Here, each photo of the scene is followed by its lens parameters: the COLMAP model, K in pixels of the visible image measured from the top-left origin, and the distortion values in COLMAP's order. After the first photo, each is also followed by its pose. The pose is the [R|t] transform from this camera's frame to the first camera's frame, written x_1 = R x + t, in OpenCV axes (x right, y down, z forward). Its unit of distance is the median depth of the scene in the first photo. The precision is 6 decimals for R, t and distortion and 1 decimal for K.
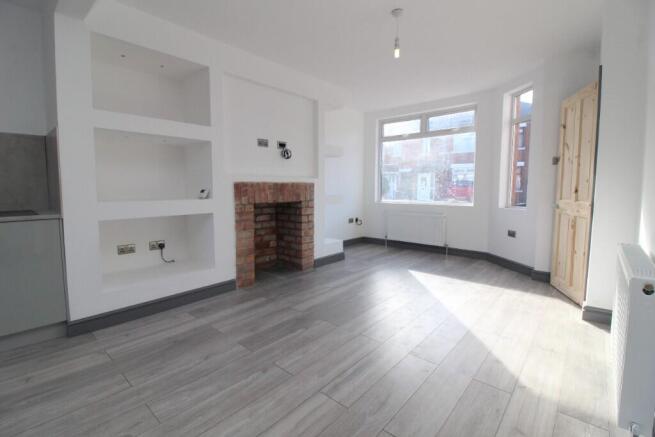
lens RADIAL K [[298.7, 0, 325.9], [0, 298.7, 213.1], [0, 0, 1]] dist [-0.001007, -0.012091]
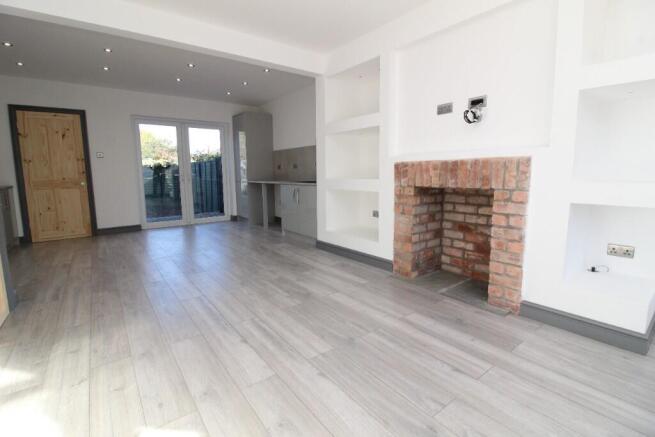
lens RADIAL K [[298.7, 0, 325.9], [0, 298.7, 213.1], [0, 0, 1]] dist [-0.001007, -0.012091]
pose [[-0.185020, 0.132972, -0.973697, 0.671554], [-0.075891, 0.985912, 0.149060, -0.066885], [0.979800, 0.101473, -0.172322, 0.921250]]
